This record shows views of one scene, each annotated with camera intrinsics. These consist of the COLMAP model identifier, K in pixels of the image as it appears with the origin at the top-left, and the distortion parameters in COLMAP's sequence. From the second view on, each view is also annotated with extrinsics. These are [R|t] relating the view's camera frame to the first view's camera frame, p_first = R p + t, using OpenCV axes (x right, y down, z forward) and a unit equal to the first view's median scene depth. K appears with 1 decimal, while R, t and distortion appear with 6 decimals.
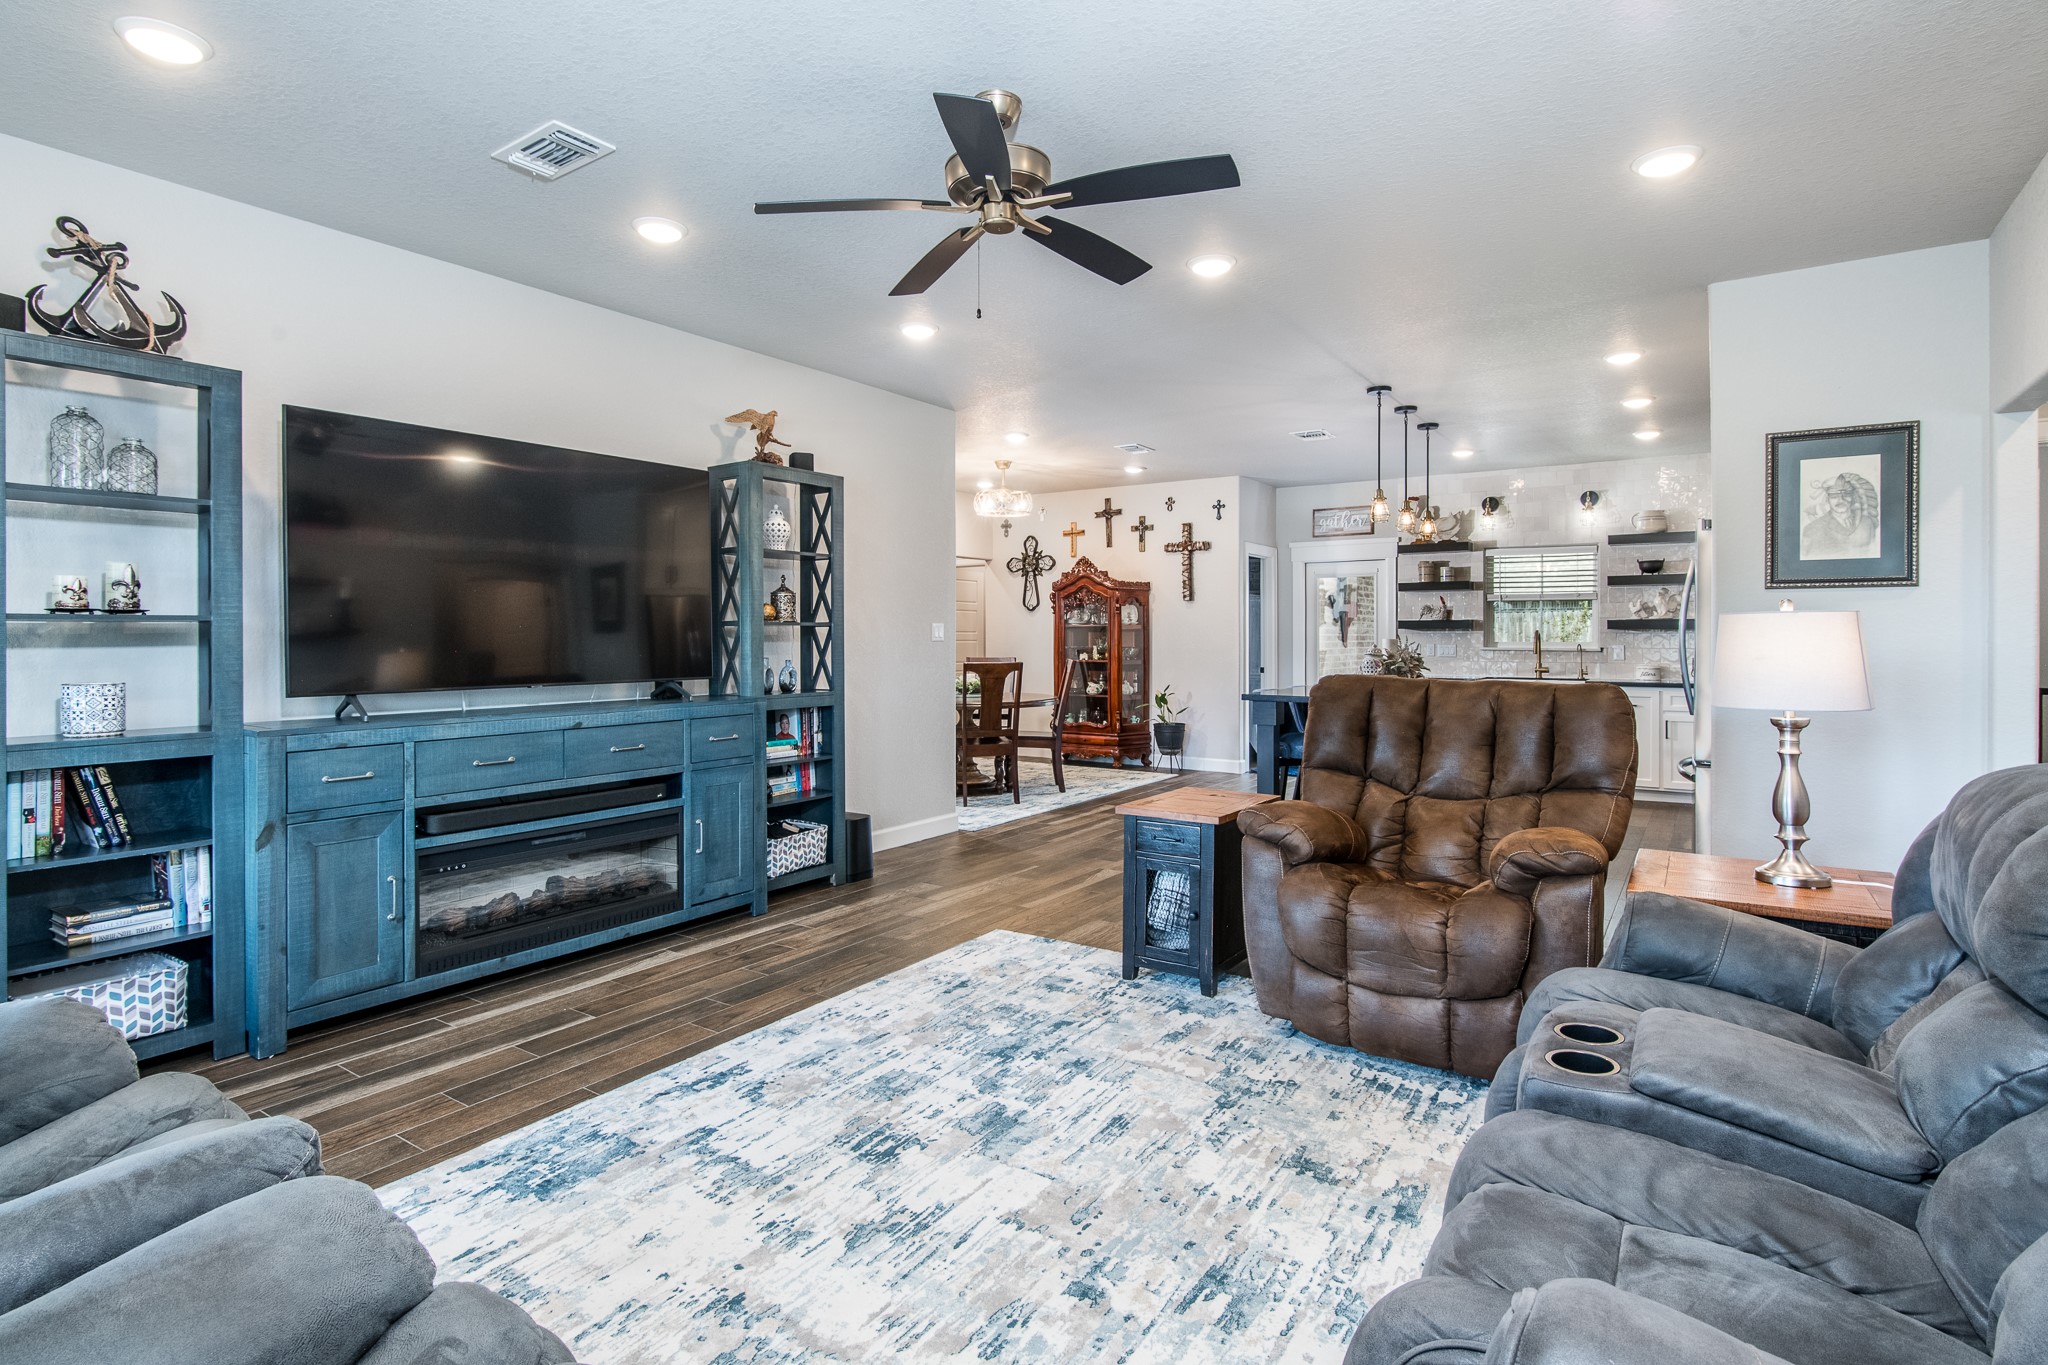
lens RADIAL K [[1016.3, 0, 1006.1], [0, 1016.3, 639.1], [0, 0, 1]] dist [-0.003681, -0.004419]
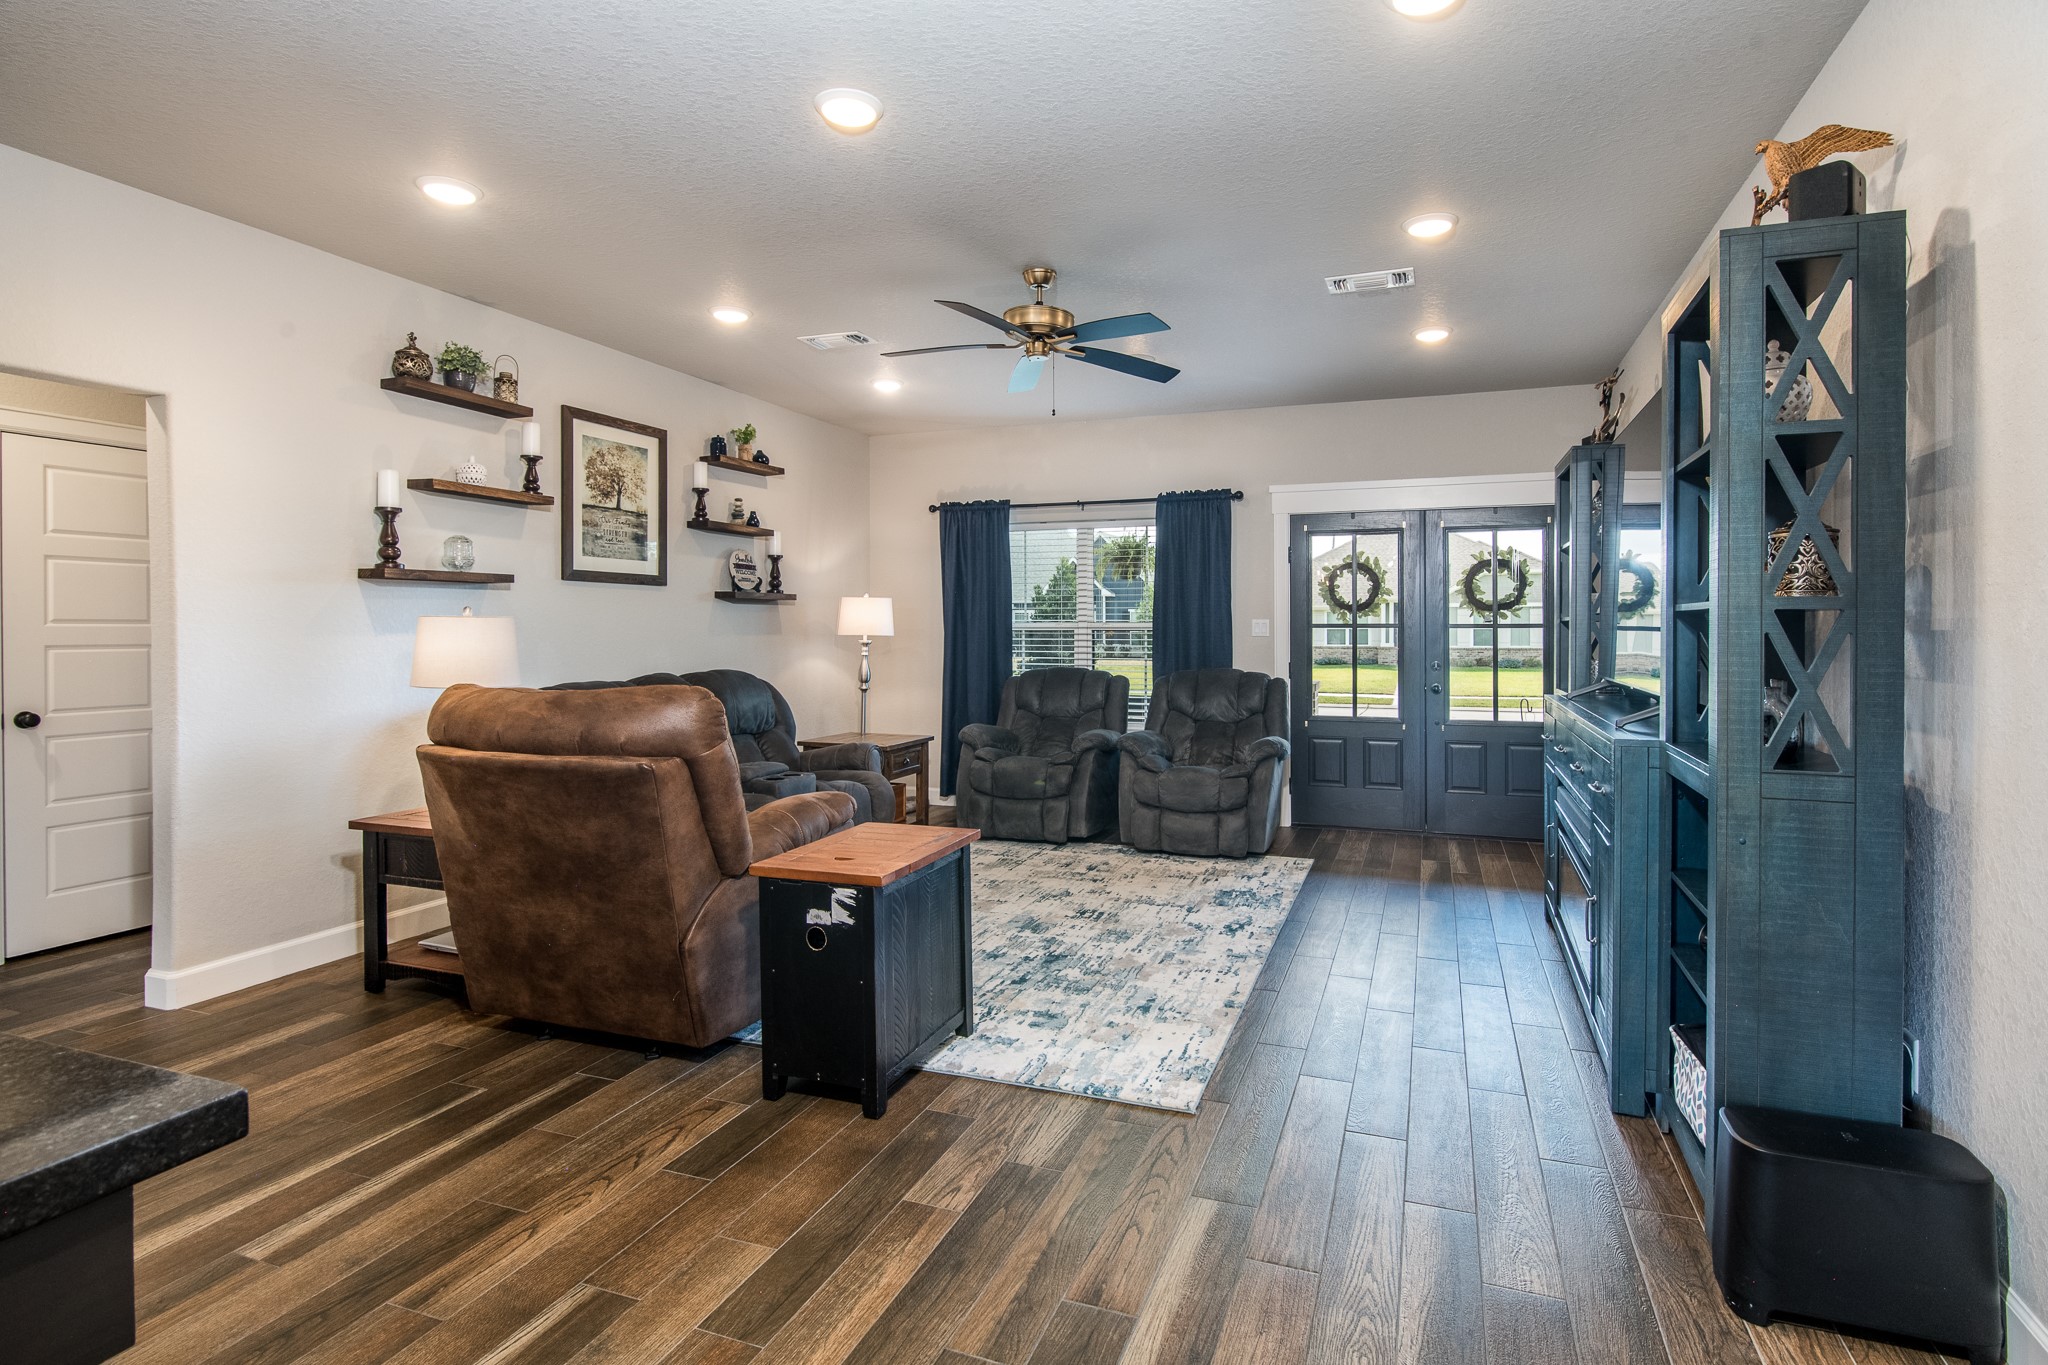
lens RADIAL K [[1016.3, 0, 1064.8], [0, 1016.3, 628.5], [0, 0, 1]] dist [-0.003681, -0.004419]
pose [[-0.964480, 0.006760, -0.264070, 0.350186], [0.006085, 0.999976, 0.003374, -0.009962], [0.264087, 0.001648, -0.964498, 2.449034]]
